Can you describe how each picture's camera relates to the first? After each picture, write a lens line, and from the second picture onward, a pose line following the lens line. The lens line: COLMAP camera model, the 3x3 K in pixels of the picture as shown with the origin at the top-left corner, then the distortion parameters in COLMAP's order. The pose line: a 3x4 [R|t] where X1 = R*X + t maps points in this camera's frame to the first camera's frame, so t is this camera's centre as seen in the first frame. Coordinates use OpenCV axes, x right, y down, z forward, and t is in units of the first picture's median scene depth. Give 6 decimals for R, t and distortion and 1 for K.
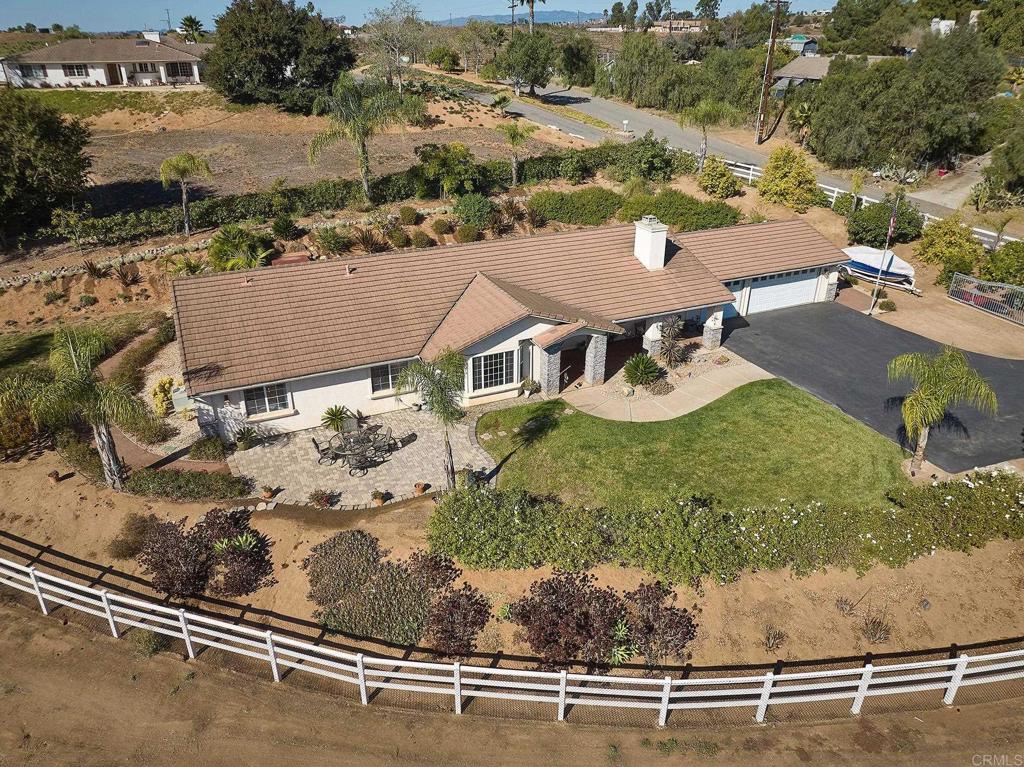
lens RADIAL K [[721.7, 0, 511.1], [0, 721.7, 381.9], [0, 0, 1]] dist [-0.033118, -0.002616]
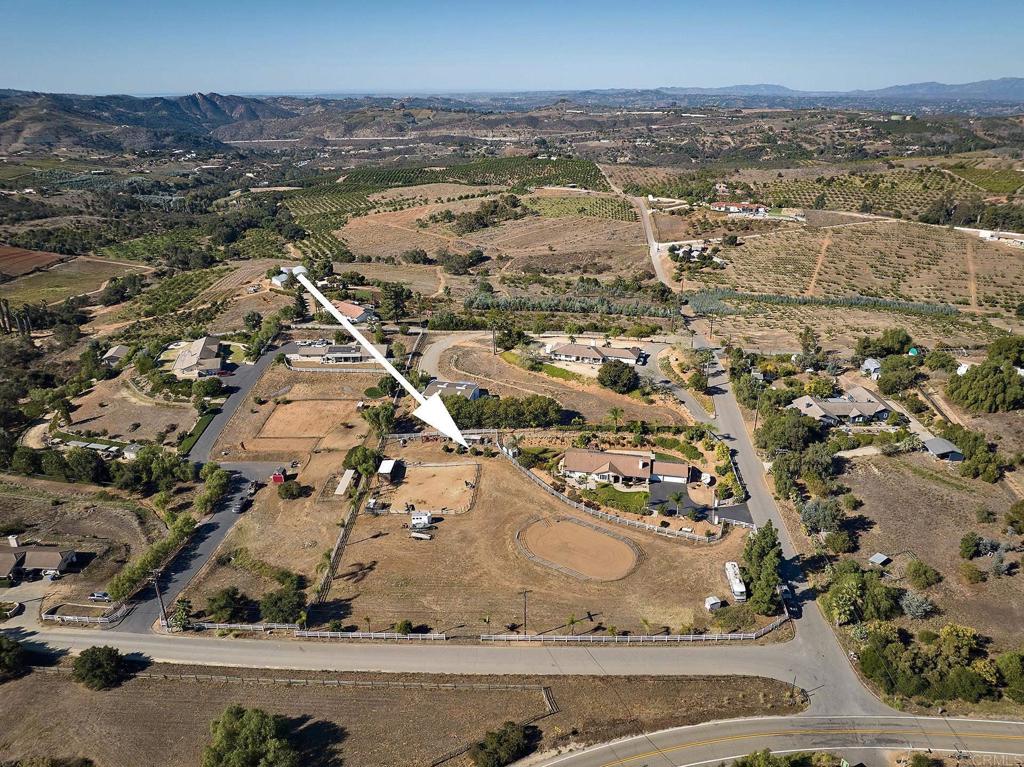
lens RADIAL K [[722.6, 0, 508.5], [0, 722.6, 383.7], [0, 0, 1]] dist [-0.023212, -0.001097]
pose [[0.812649, 0.222768, -0.538495, 2.684092], [-0.257149, 0.966301, 0.011680, -0.707826], [0.522950, 0.128982, 0.842548, -5.252417]]
